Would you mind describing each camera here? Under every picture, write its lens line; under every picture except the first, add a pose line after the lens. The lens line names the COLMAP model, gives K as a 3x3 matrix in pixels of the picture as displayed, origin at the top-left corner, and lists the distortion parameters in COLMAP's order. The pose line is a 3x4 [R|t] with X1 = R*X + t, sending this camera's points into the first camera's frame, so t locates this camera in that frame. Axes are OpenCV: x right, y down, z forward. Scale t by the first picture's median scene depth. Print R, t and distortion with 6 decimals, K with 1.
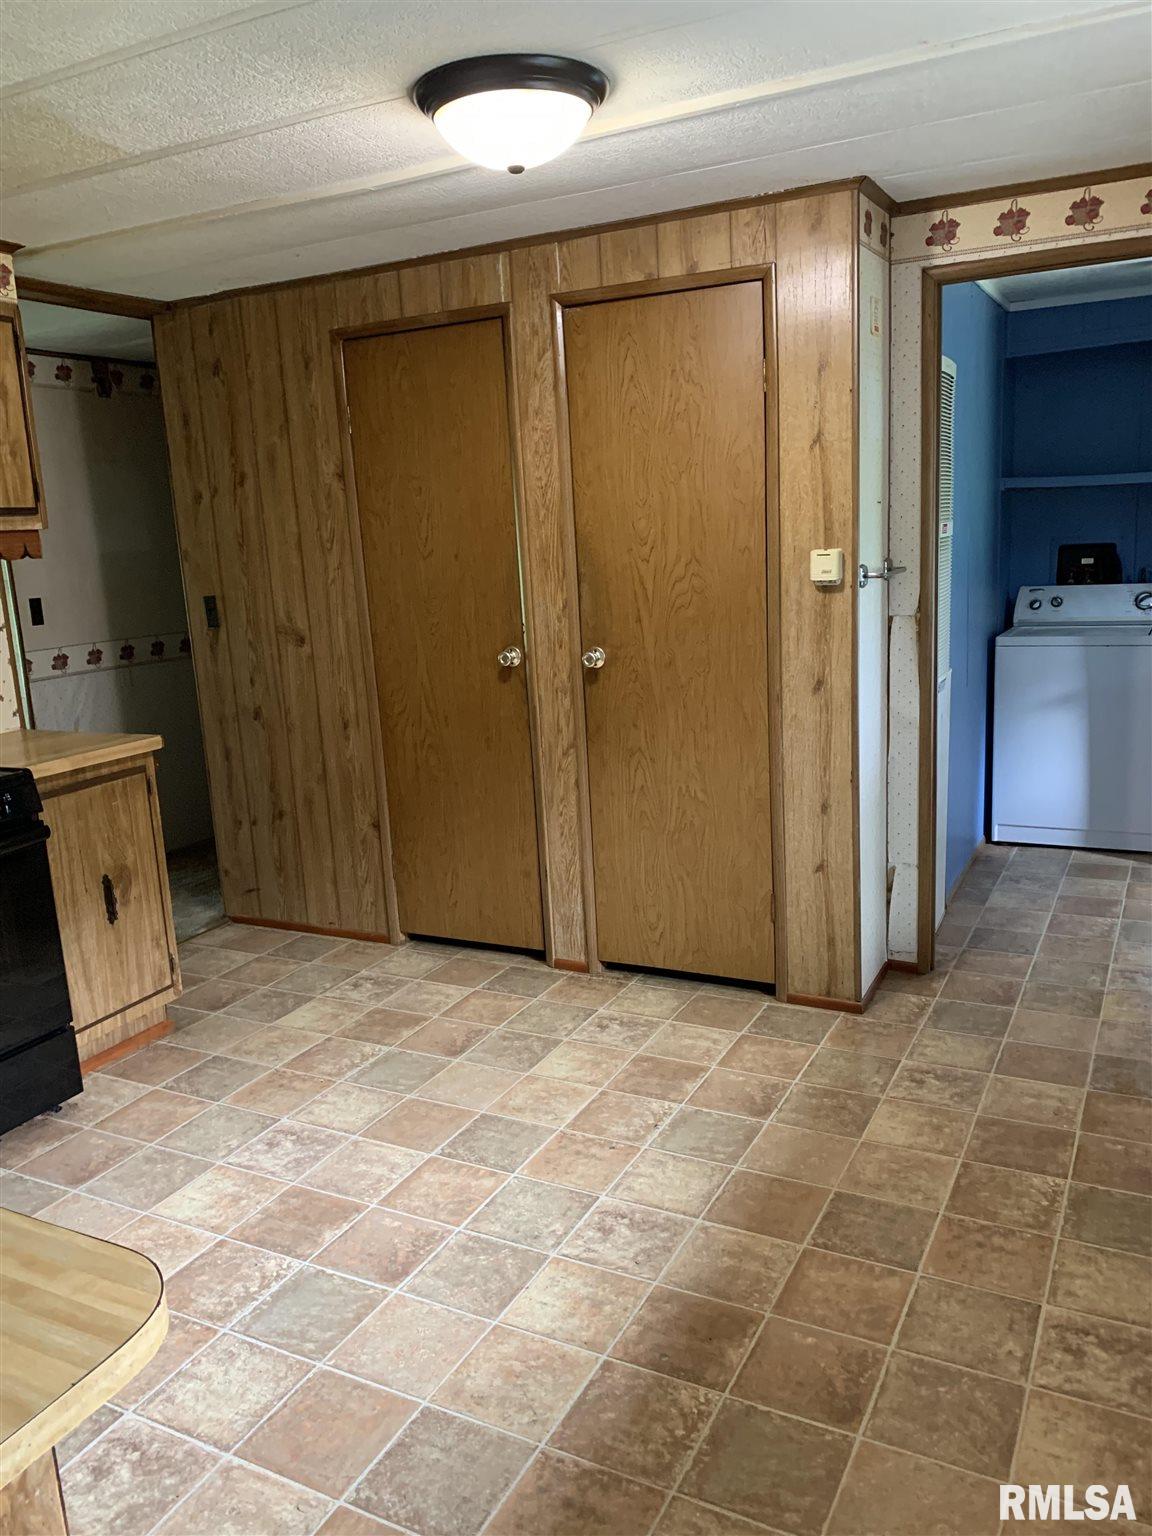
lens RADIAL K [[1171.8, 0, 559.3], [0, 1171.8, 776.3], [0, 0, 1]] dist [0.036124, -0.023055]
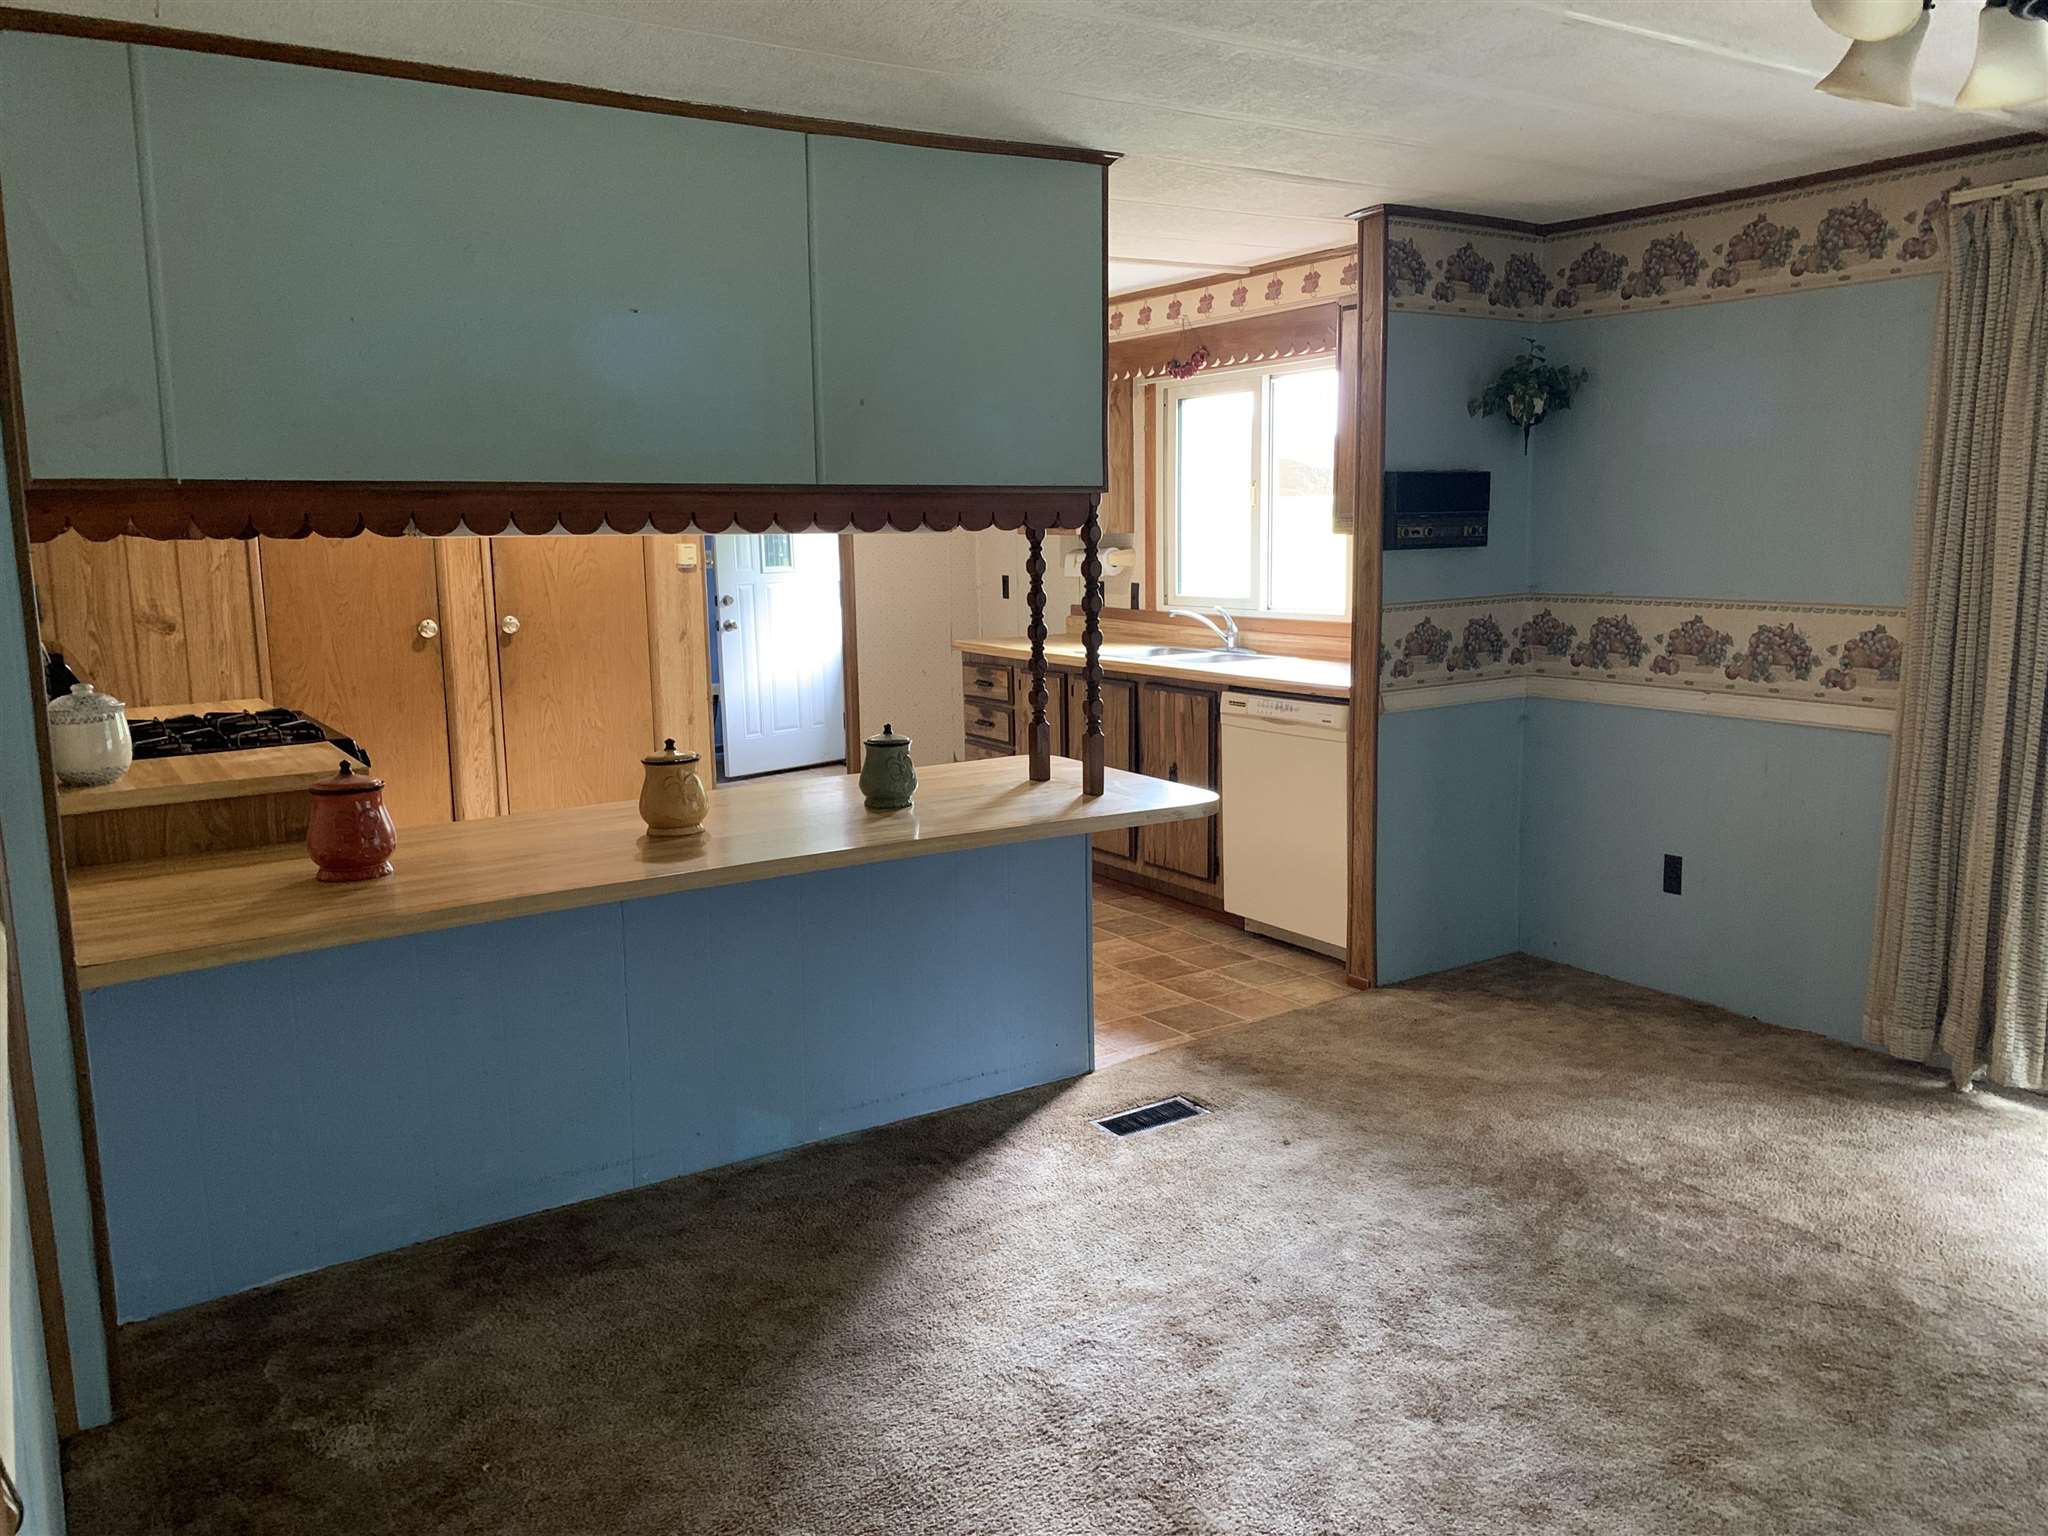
lens RADIAL K [[1562.4, 0, 1076.5], [0, 1562.4, 769.0], [0, 0, 1]] dist [0.036124, -0.023055]
pose [[0.466281, -0.100461, 0.878914, -1.297678], [0.176646, 0.984095, 0.018769, 0.139299], [-0.866820, 0.146505, 0.476612, -0.351804]]
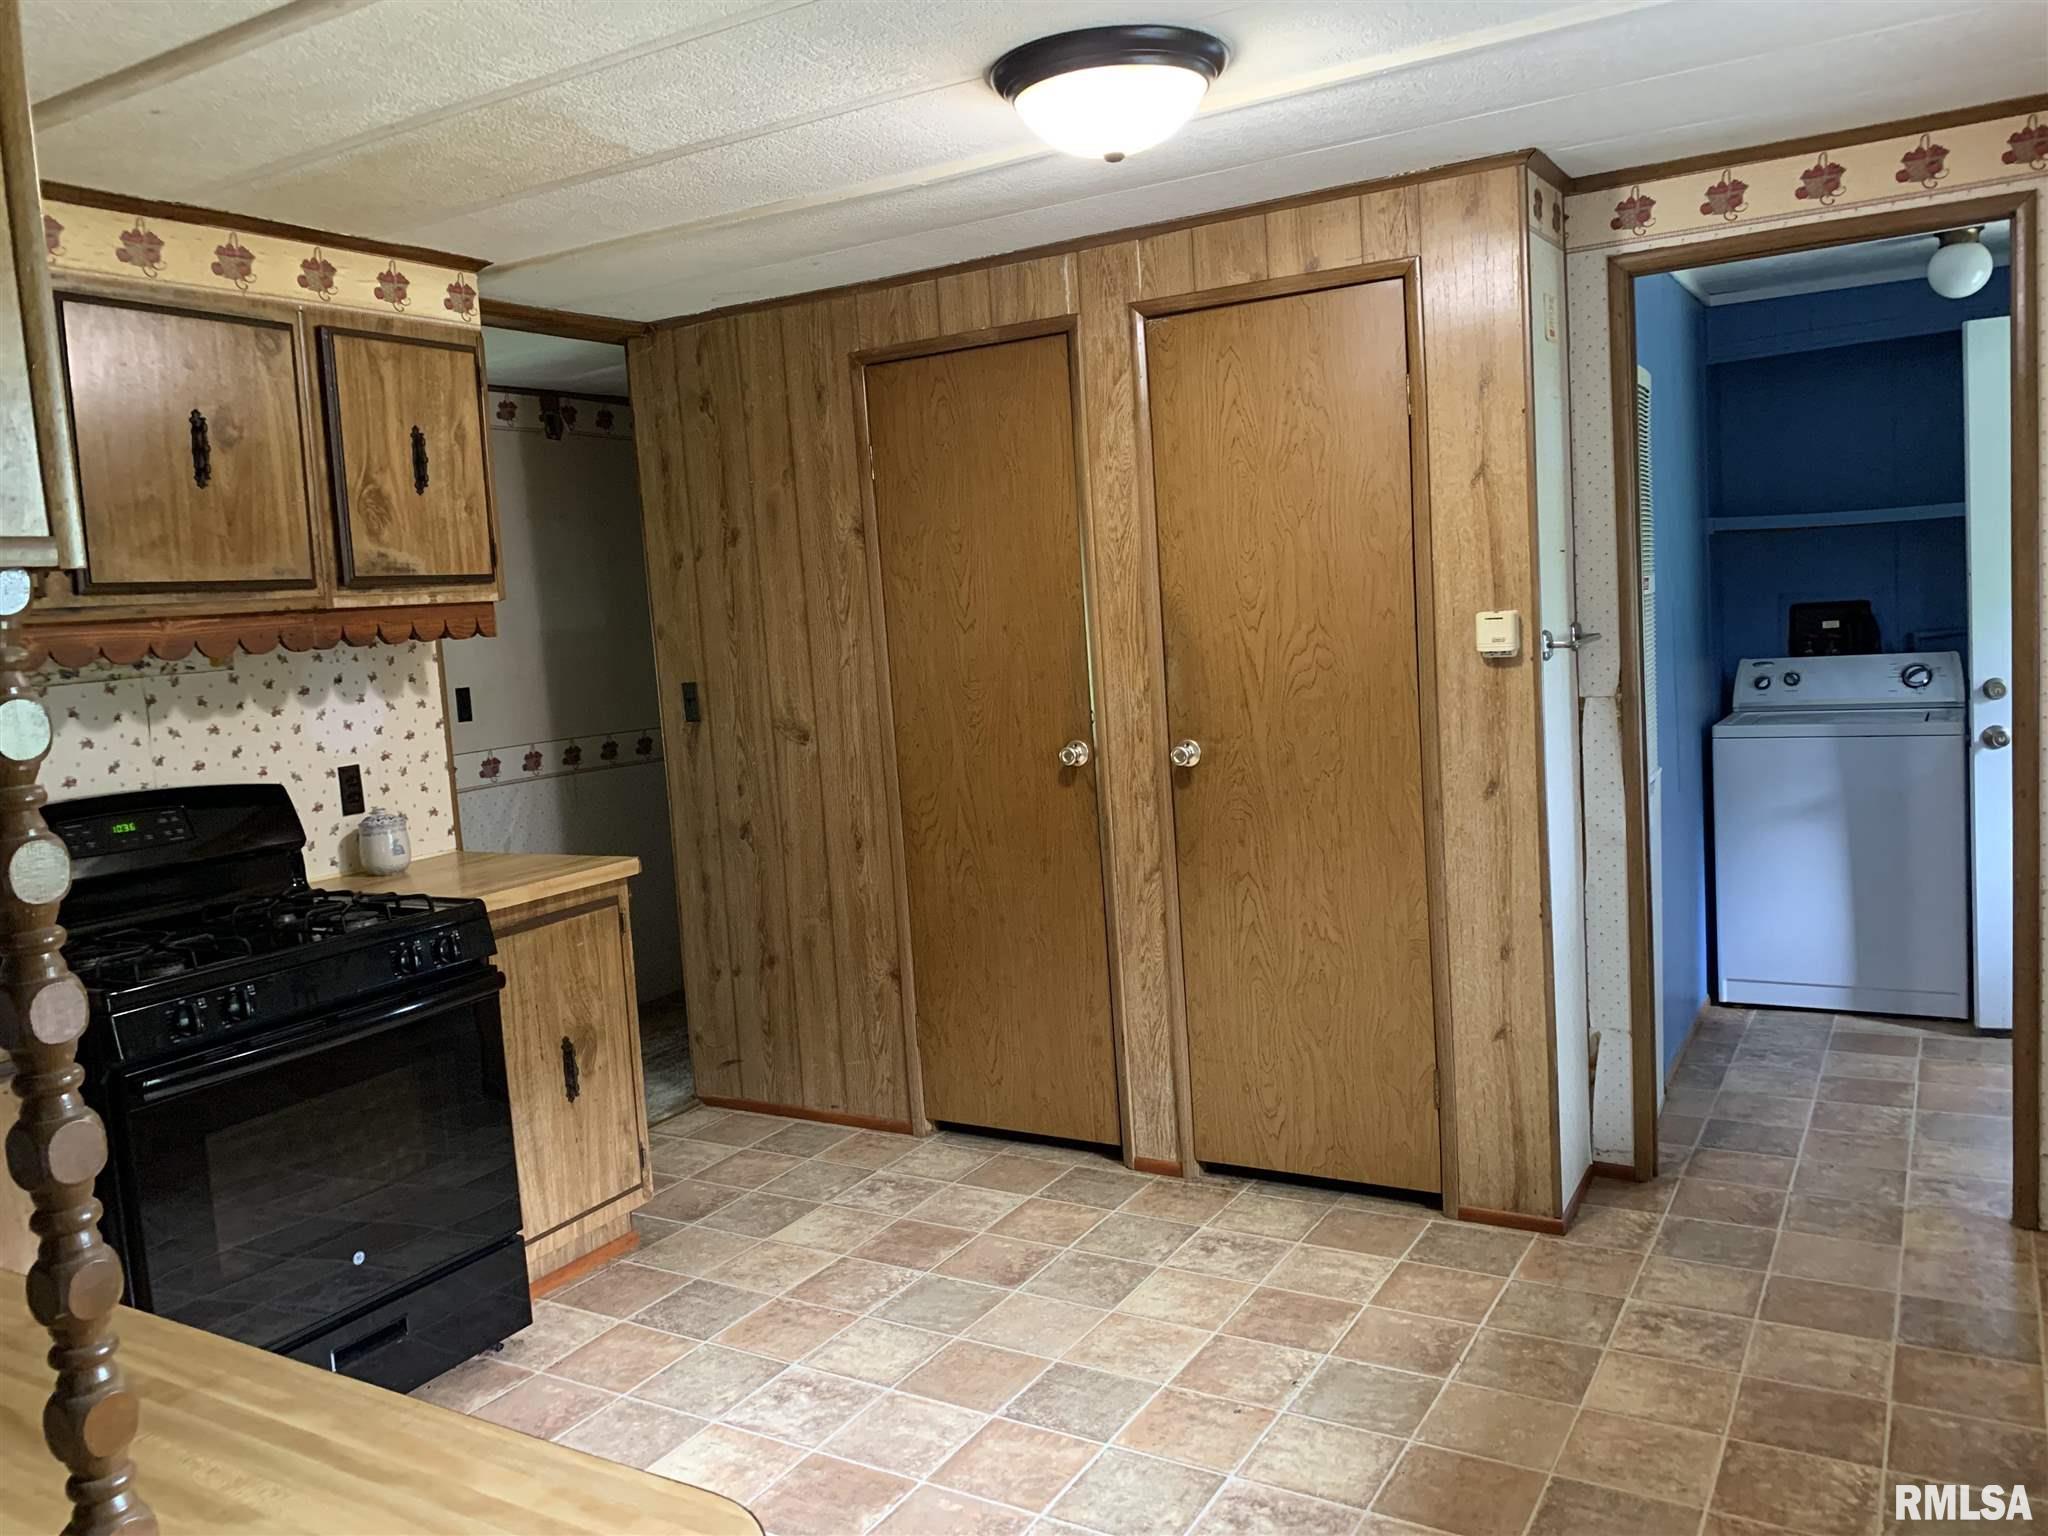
lens RADIAL K [[1562.4, 0, 990.9], [0, 1562.4, 762.3], [0, 0, 1]] dist [0.036124, -0.023055]
pose [[0.998022, -0.007181, -0.062449, -0.038468], [0.000829, 0.994870, -0.101159, 0.008201], [0.062855, 0.100907, 0.992908, -0.027952]]
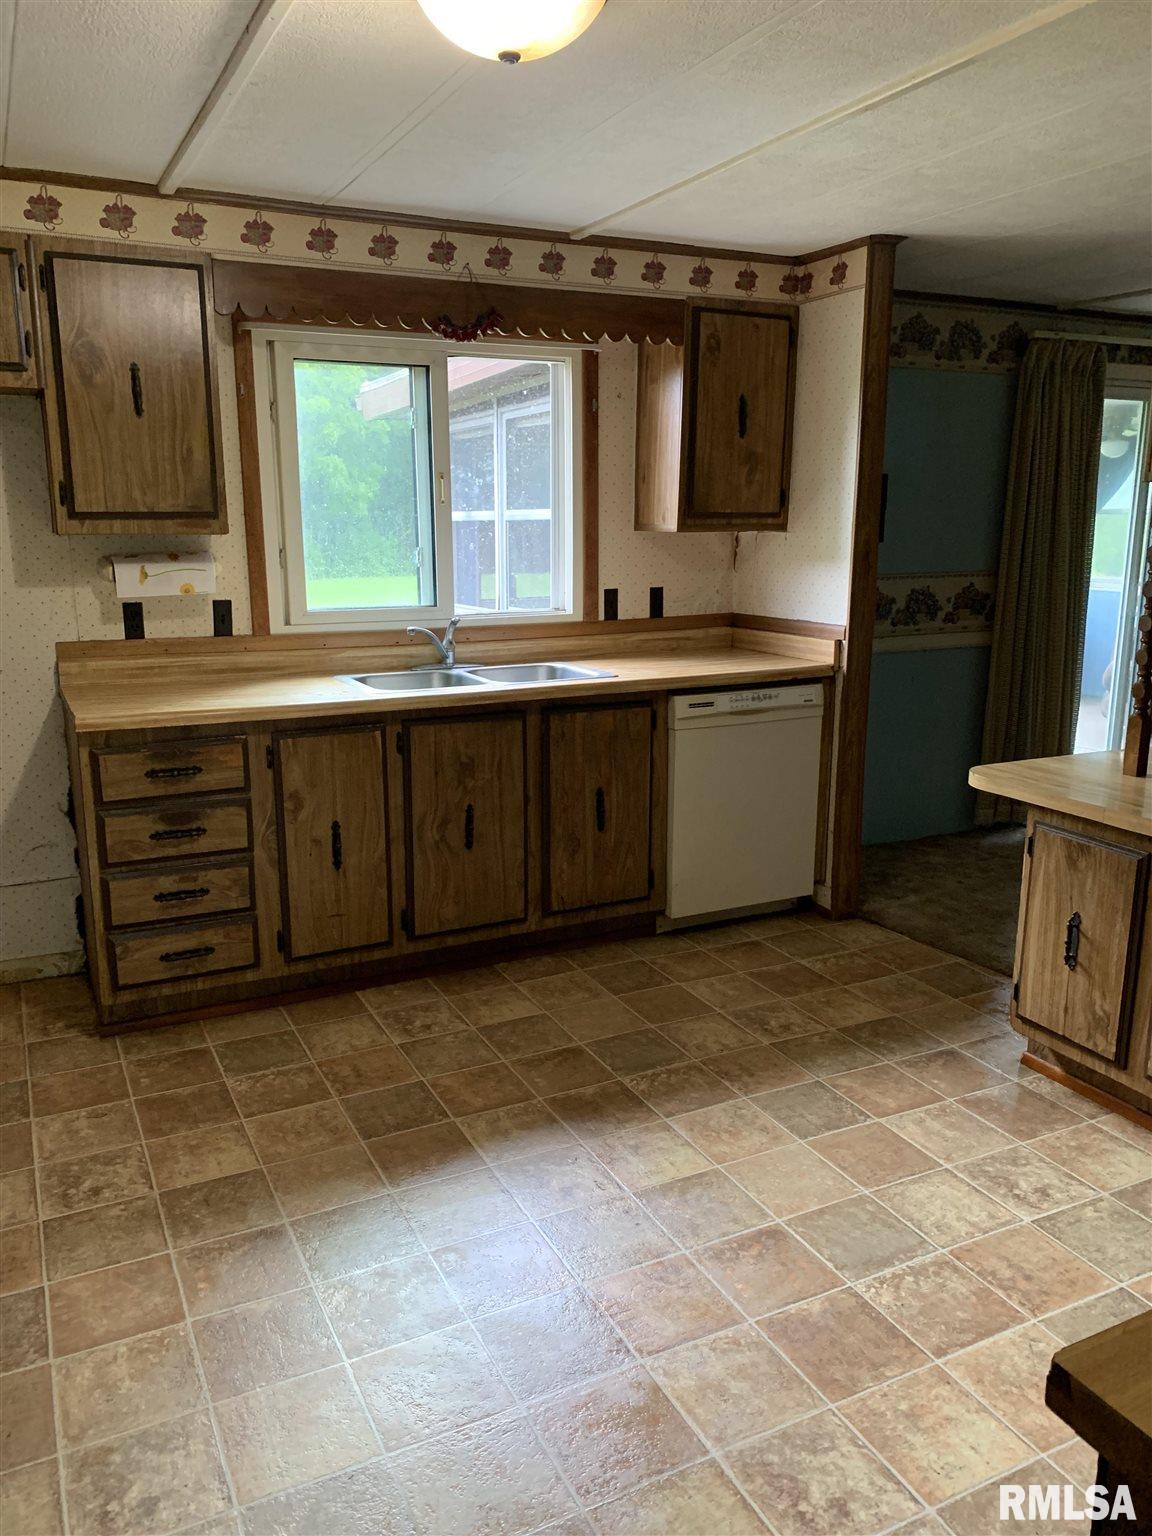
lens RADIAL K [[1171.8, 0, 571.7], [0, 1171.8, 759.4], [0, 0, 1]] dist [0.036124, -0.023055]
pose [[-0.812330, -0.074359, 0.578438, -0.395647], [0.158583, 0.926302, 0.341783, -0.235545], [-0.561223, 0.369371, -0.740671, 1.206793]]
